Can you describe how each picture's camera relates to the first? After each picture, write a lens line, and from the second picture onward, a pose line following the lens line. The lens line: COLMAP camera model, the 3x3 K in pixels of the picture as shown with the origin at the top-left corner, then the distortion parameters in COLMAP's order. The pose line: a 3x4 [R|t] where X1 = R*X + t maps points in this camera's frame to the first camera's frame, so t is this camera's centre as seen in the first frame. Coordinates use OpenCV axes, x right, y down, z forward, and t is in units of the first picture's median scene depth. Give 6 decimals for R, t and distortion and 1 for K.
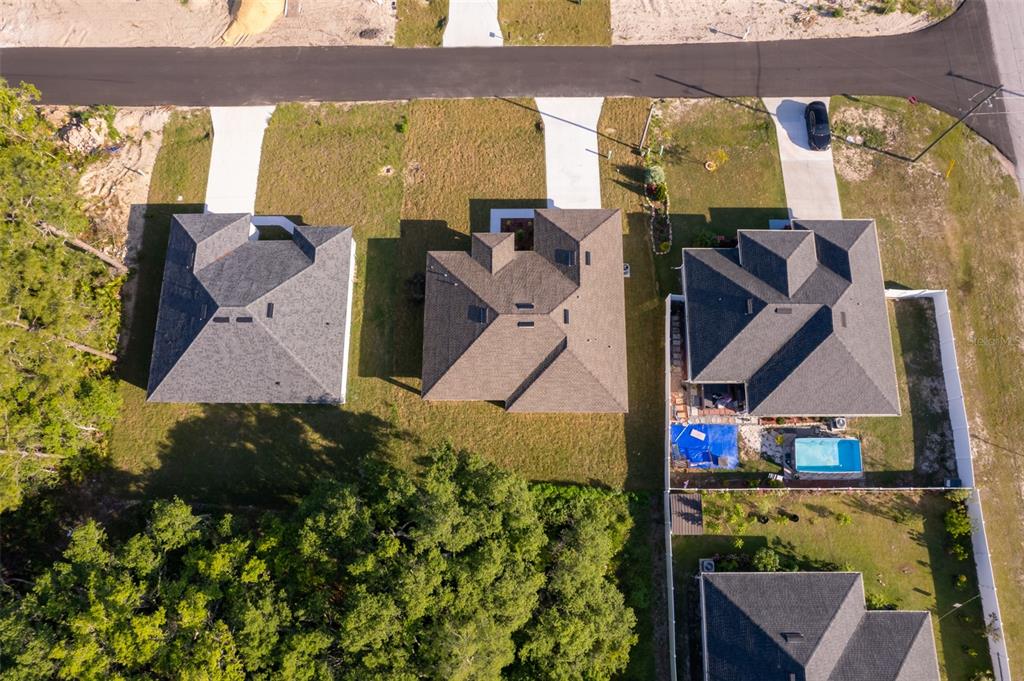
lens RADIAL K [[659.7, 0, 514.7], [0, 659.7, 345.7], [0, 0, 1]] dist [-0.084624, 0.082963]
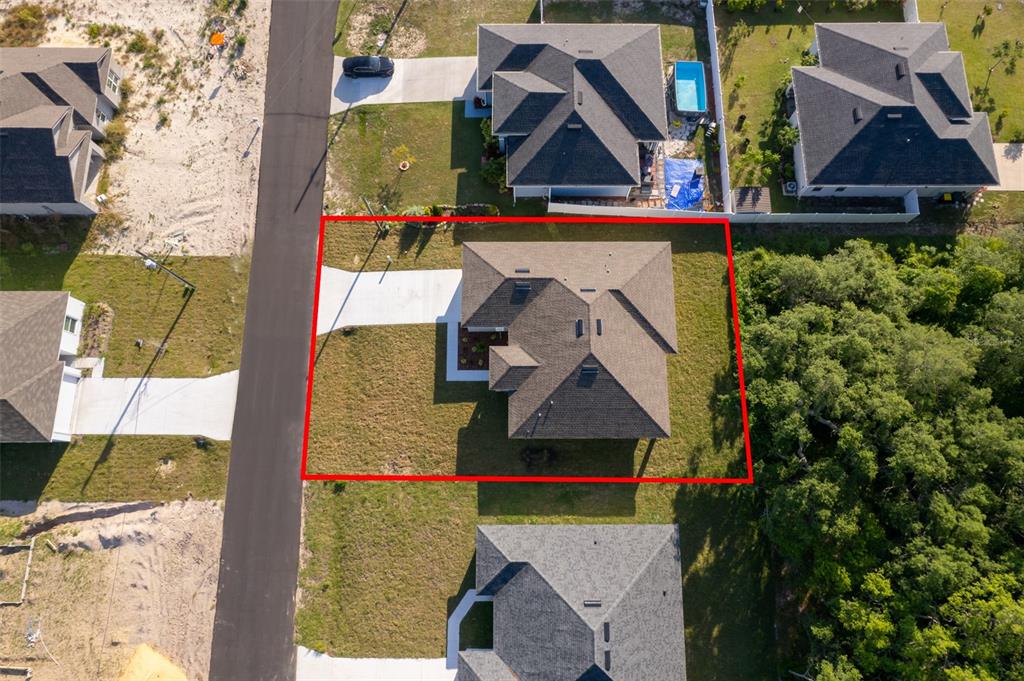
lens RADIAL K [[659.7, 0, 514.7], [0, 659.7, 345.7], [0, 0, 1]] dist [-0.084624, 0.082963]
pose [[-0.007475, -0.966389, 0.256976, -0.248754], [0.971735, 0.053619, 0.229905, -0.360809], [-0.235956, 0.251431, 0.938673, 0.097618]]
